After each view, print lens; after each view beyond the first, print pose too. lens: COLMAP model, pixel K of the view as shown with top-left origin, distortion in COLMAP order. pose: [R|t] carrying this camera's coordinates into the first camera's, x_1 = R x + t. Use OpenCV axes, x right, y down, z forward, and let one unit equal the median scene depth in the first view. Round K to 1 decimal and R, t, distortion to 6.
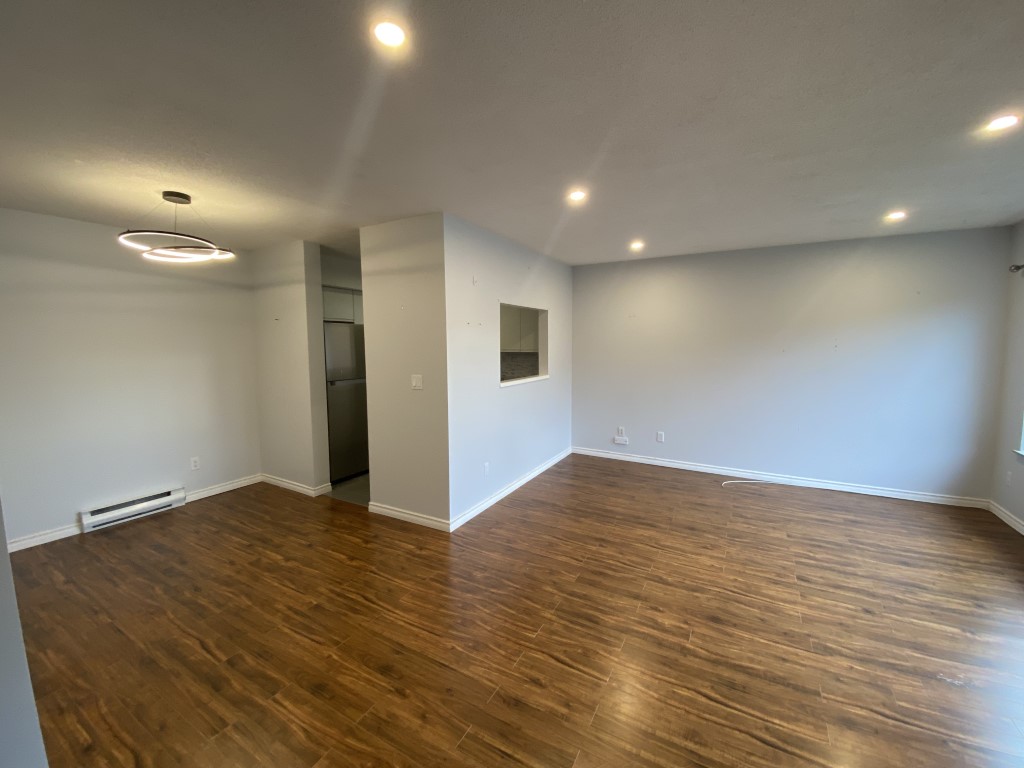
lens RADIAL K [[418.6, 0, 511.9], [0, 418.6, 377.1], [0, 0, 1]] dist [0.028442, -0.020591]
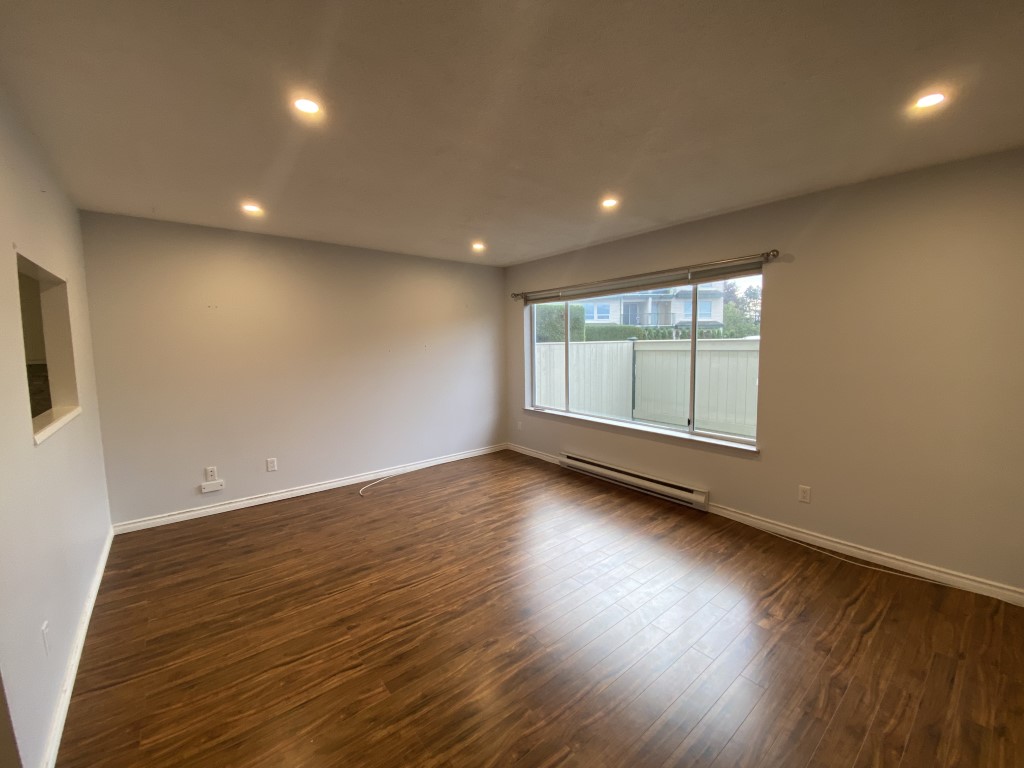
lens RADIAL K [[418.6, 0, 511.9], [0, 418.6, 377.1], [0, 0, 1]] dist [0.028442, -0.020591]
pose [[0.365061, -0.084490, 0.927142, -0.304519], [0.089737, 0.994430, 0.055288, -0.035069], [-0.926649, 0.063015, 0.370609, 0.442115]]
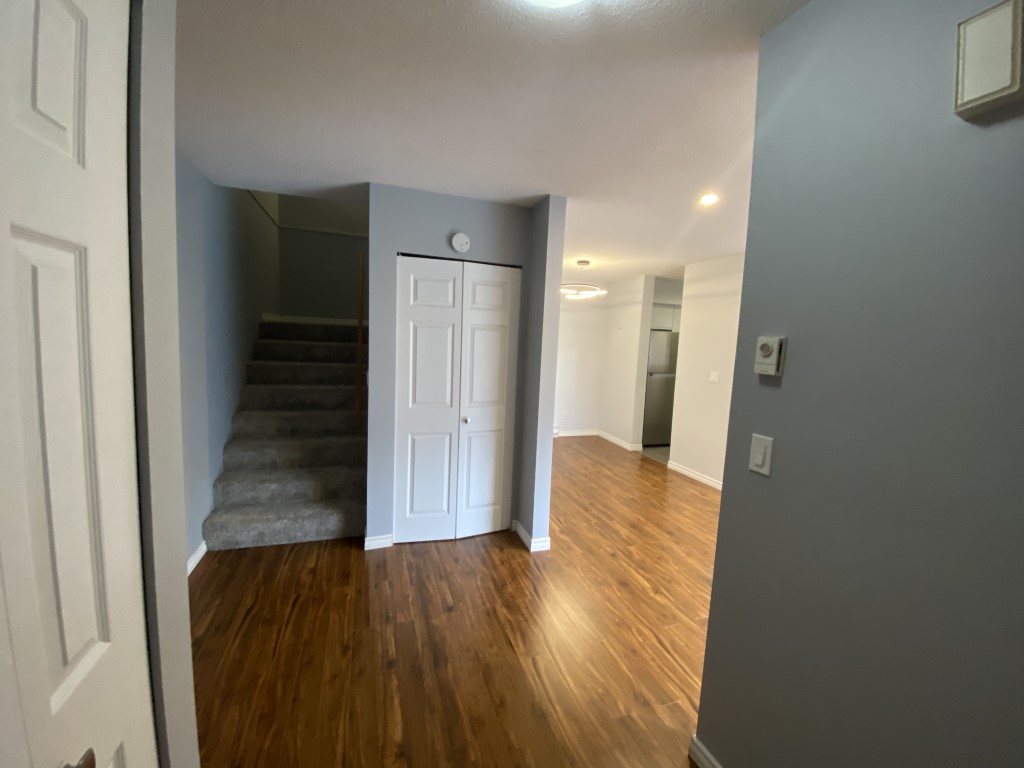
lens RADIAL K [[408.4, 0, 506.8], [0, 408.4, 375.2], [0, 0, 1]] dist [0.000879, -0.000026]
pose [[0.741750, 0.099091, -0.663316, 0.145477], [-0.104440, 0.994026, 0.031706, 0.033209], [0.662495, 0.045759, 0.747667, -0.417868]]
